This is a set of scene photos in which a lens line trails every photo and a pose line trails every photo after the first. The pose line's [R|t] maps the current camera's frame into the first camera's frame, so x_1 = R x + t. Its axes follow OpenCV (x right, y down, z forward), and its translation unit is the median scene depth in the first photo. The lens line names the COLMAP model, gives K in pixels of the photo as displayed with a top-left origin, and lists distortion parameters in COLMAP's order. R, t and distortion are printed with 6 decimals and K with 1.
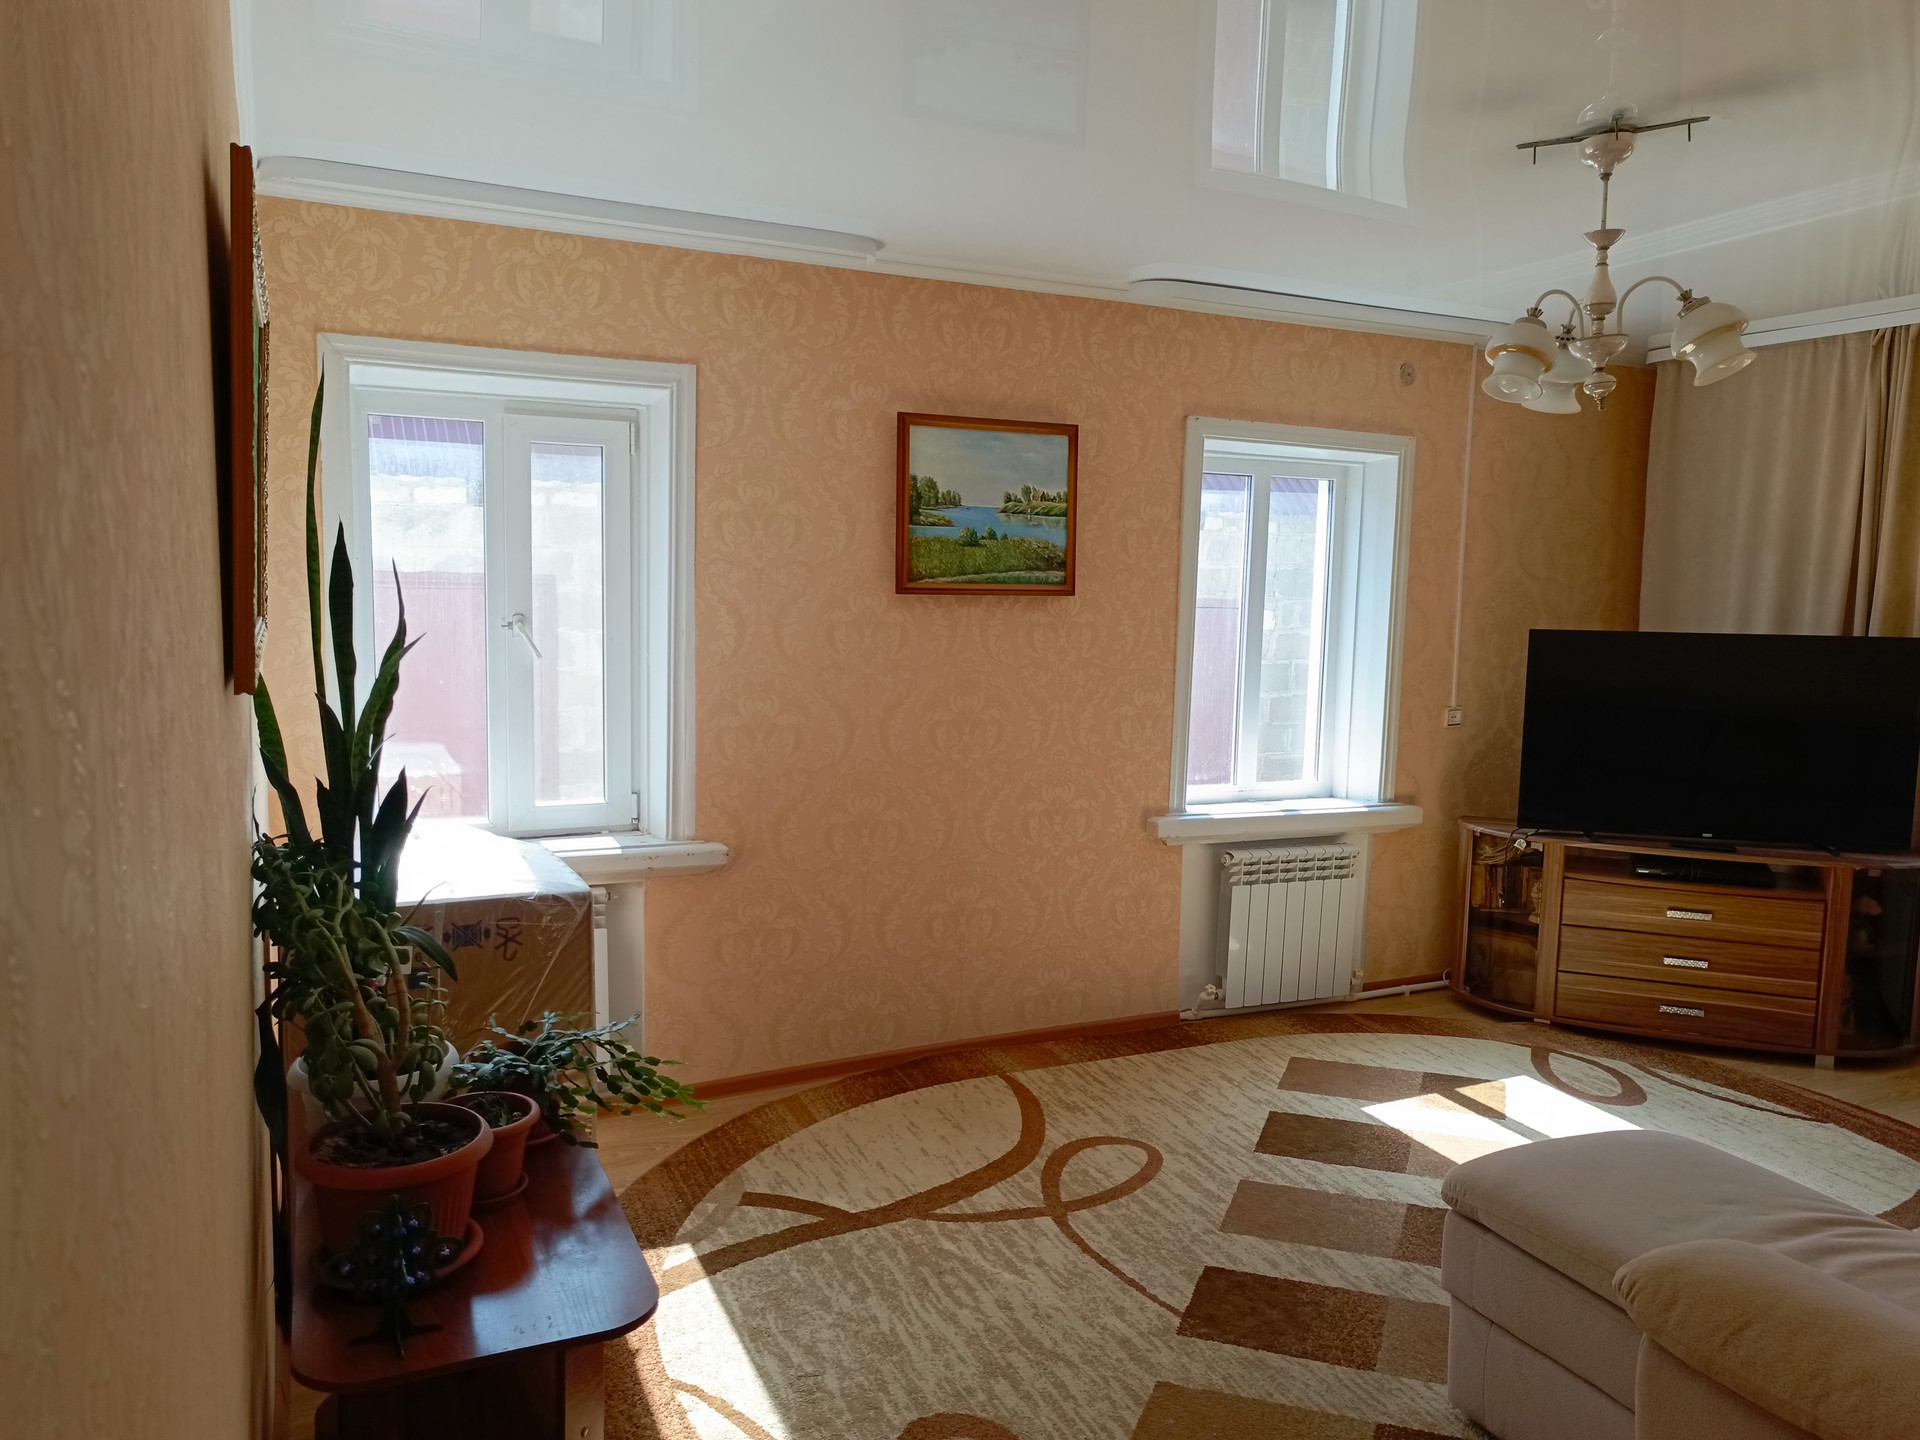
lens RADIAL K [[1396.0, 0, 945.7], [0, 1396.0, 727.8], [0, 0, 1]] dist [0.009752, 0.006900]
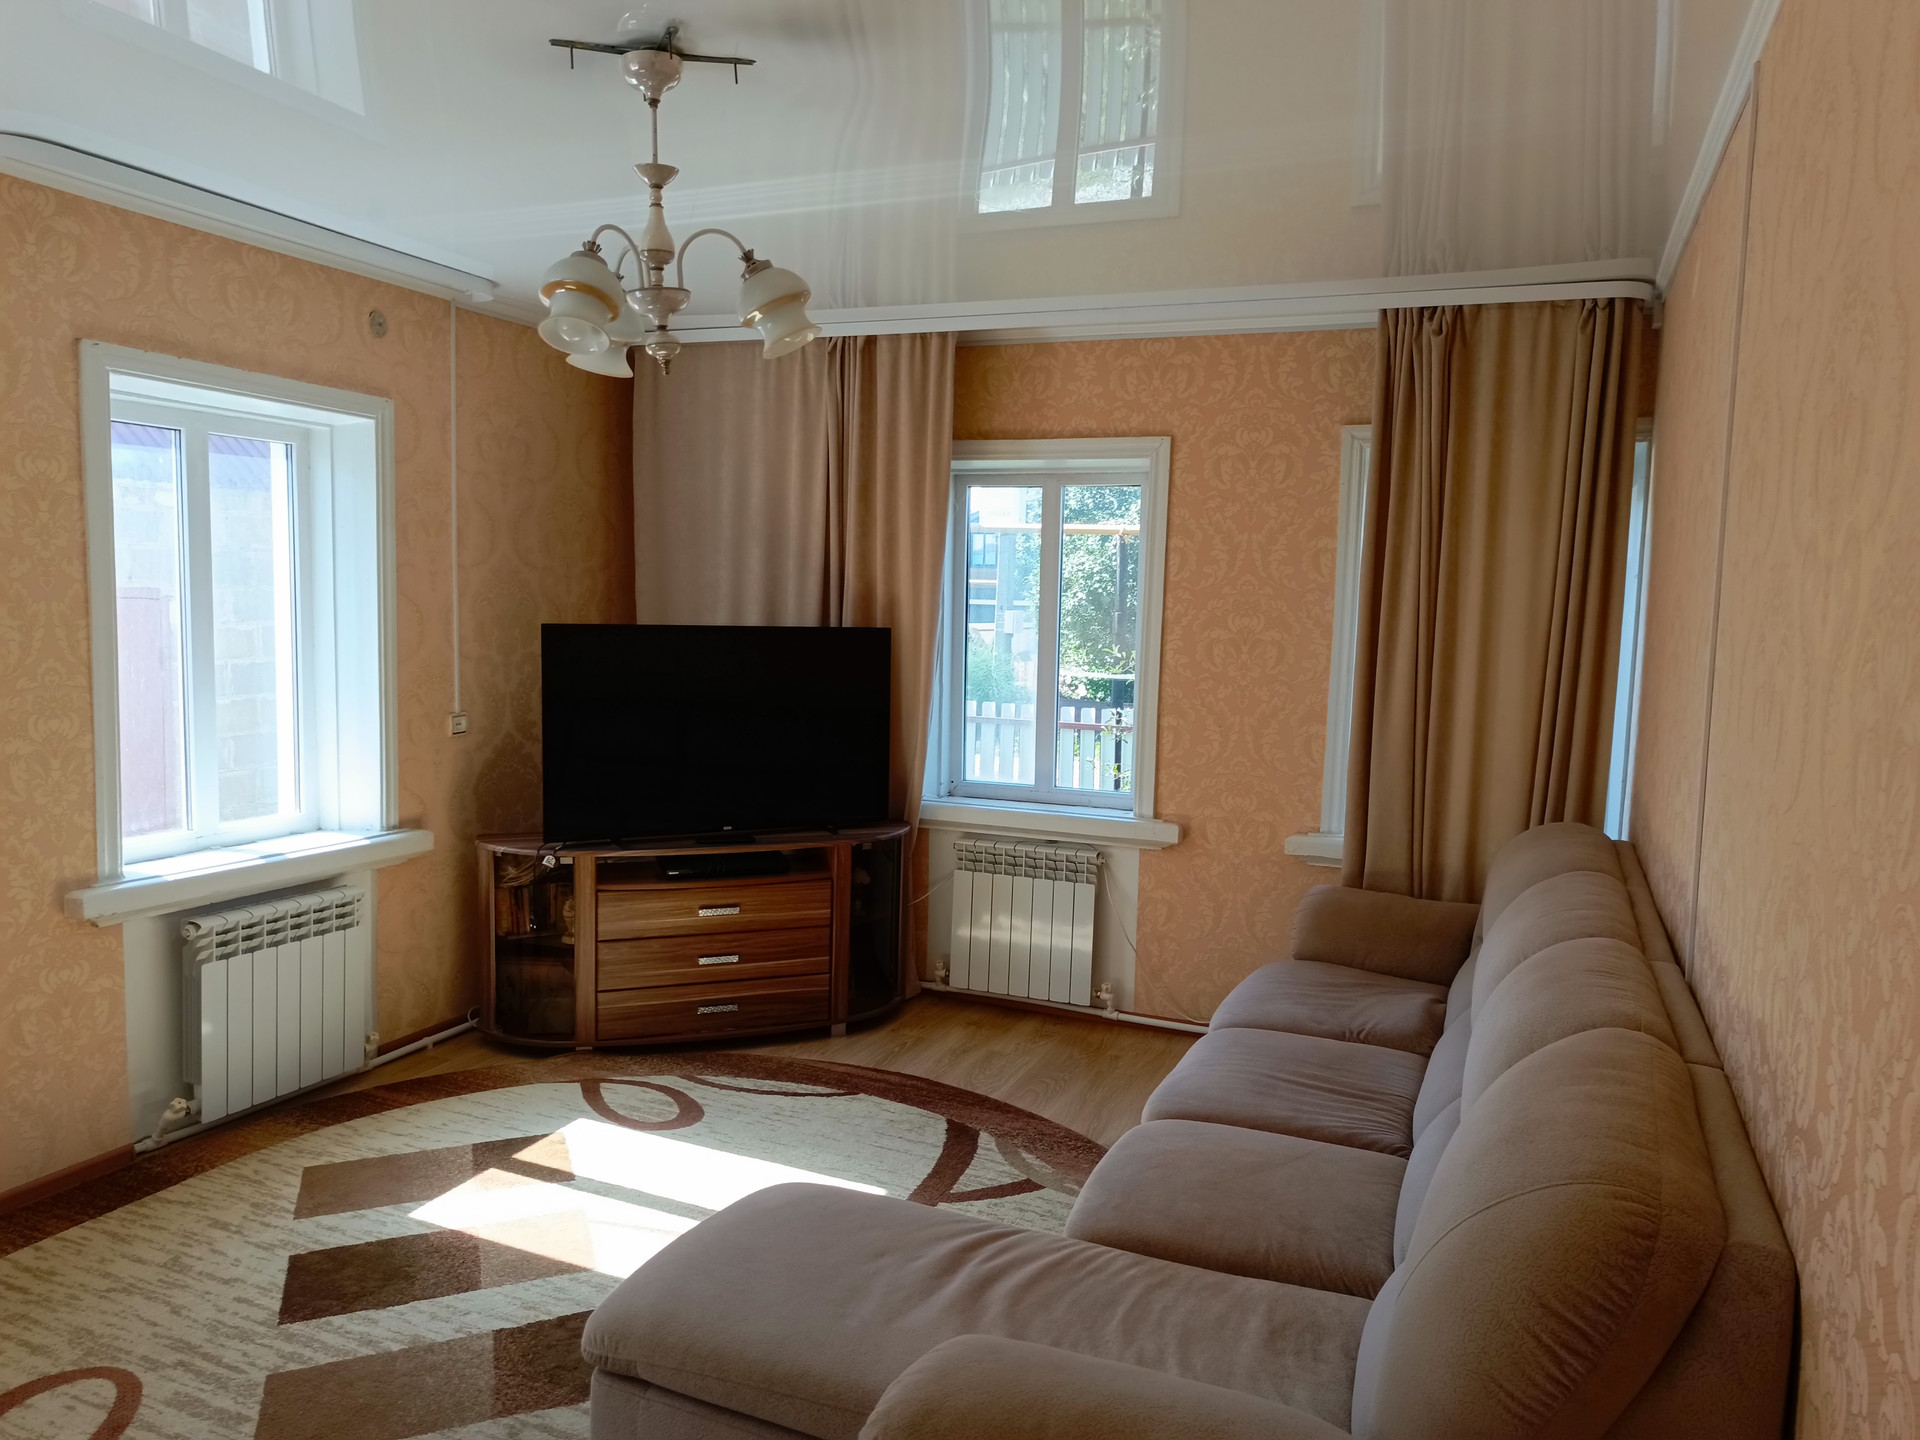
lens RADIAL K [[1396.0, 0, 965.7], [0, 1396.0, 731.3], [0, 0, 1]] dist [0.009752, 0.006900]
pose [[0.734160, -0.068531, 0.675510, 0.002735], [0.060492, 0.997539, 0.035457, -0.017010], [-0.676277, 0.014832, 0.736498, 0.154112]]
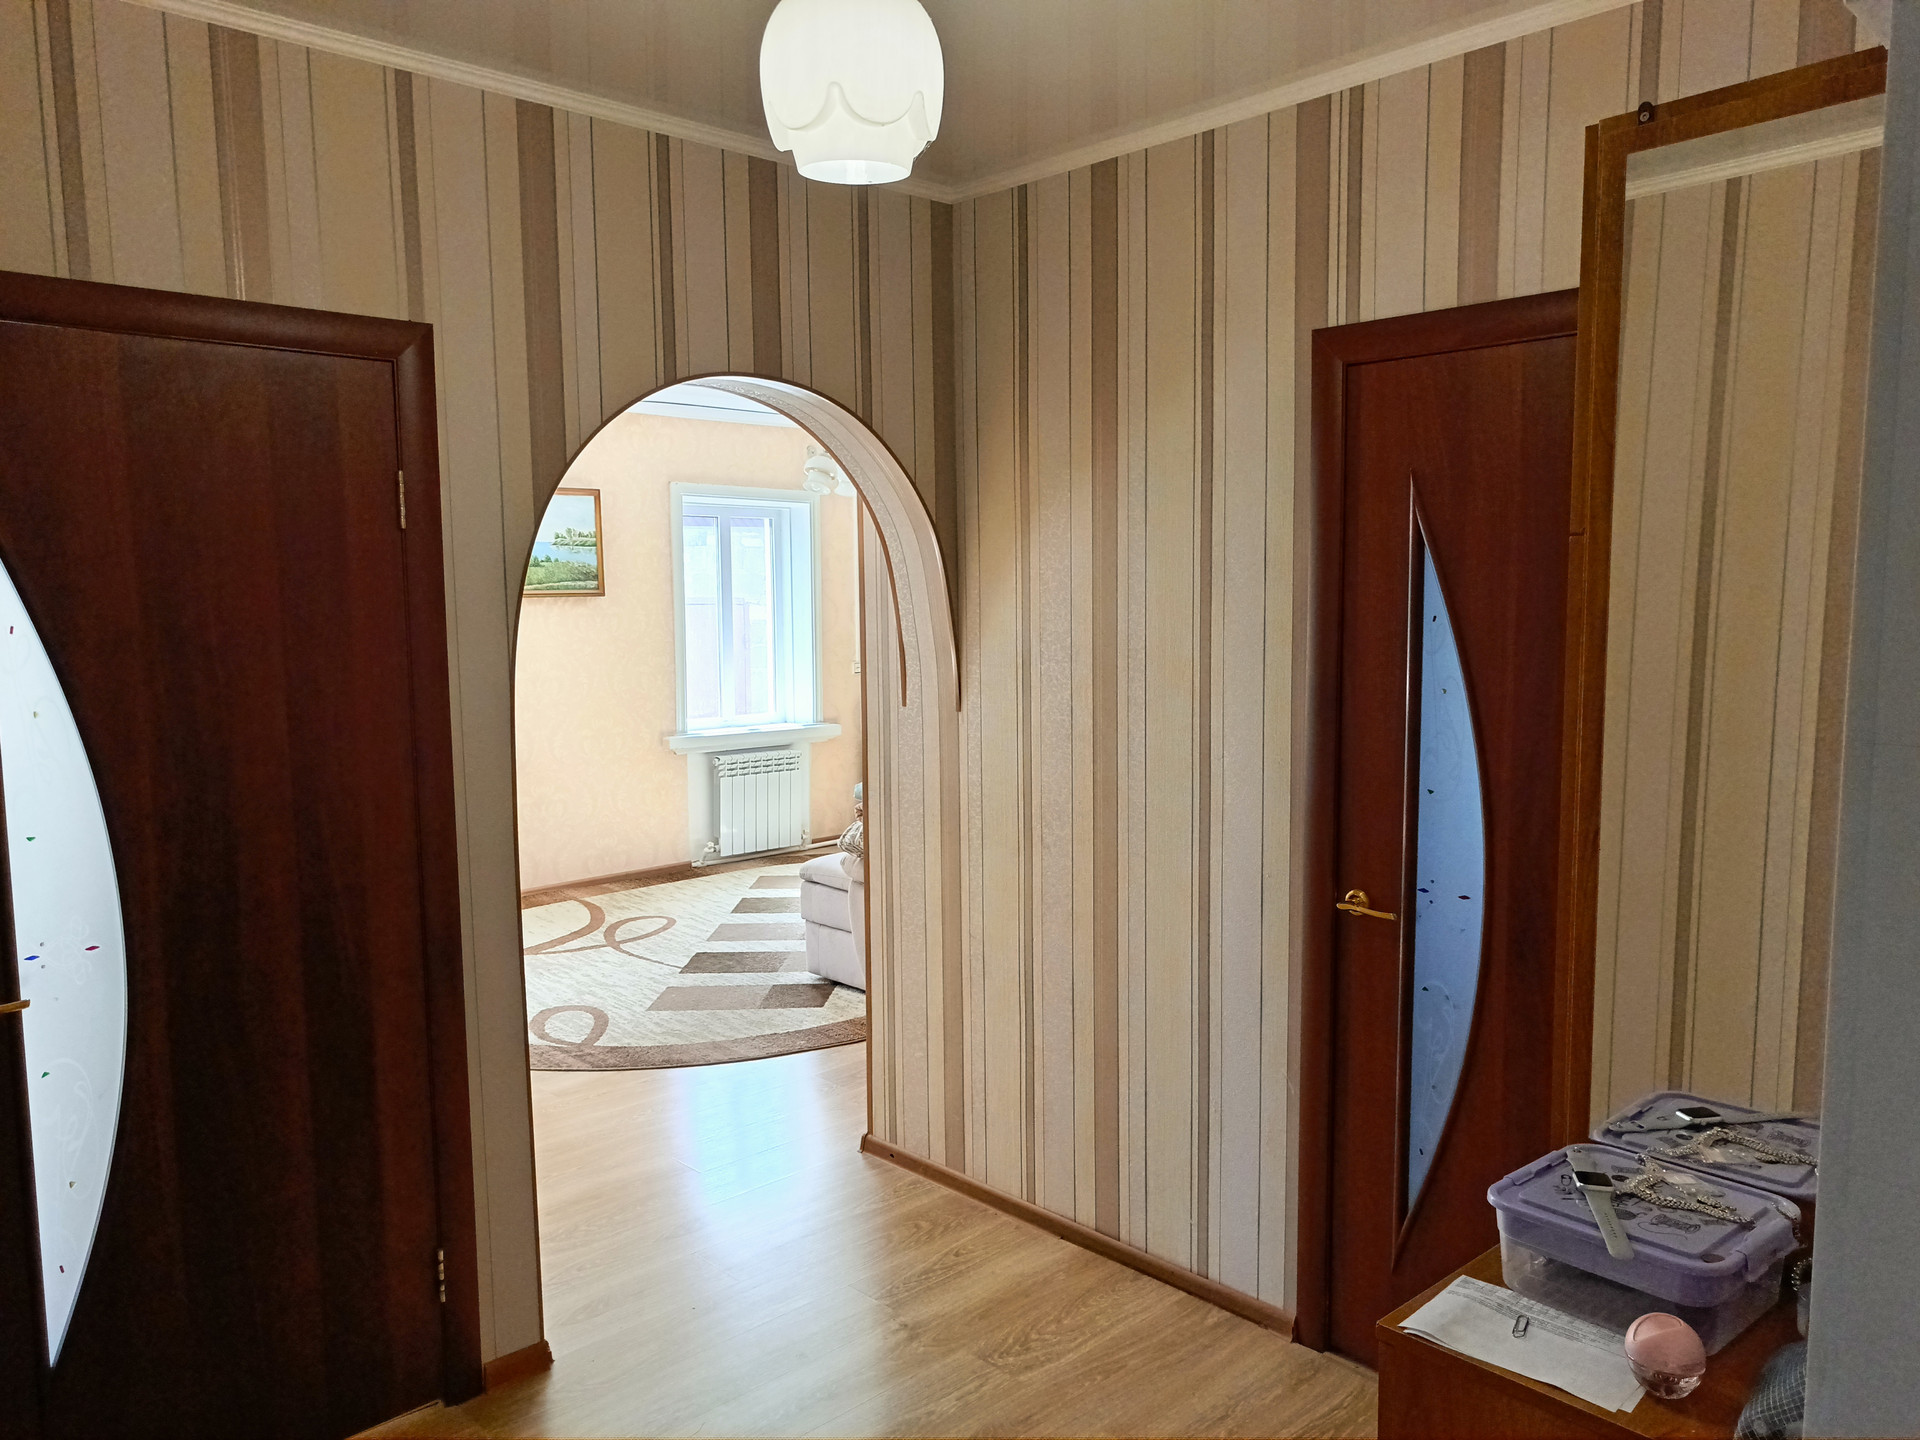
lens RADIAL K [[1396.0, 0, 989.5], [0, 1396.0, 732.0], [0, 0, 1]] dist [0.009752, 0.006900]
pose [[0.938760, -0.059320, 0.339427, -0.043185], [0.058662, 0.998203, 0.012207, 0.062641], [-0.339541, 0.008453, 0.940553, -0.612469]]
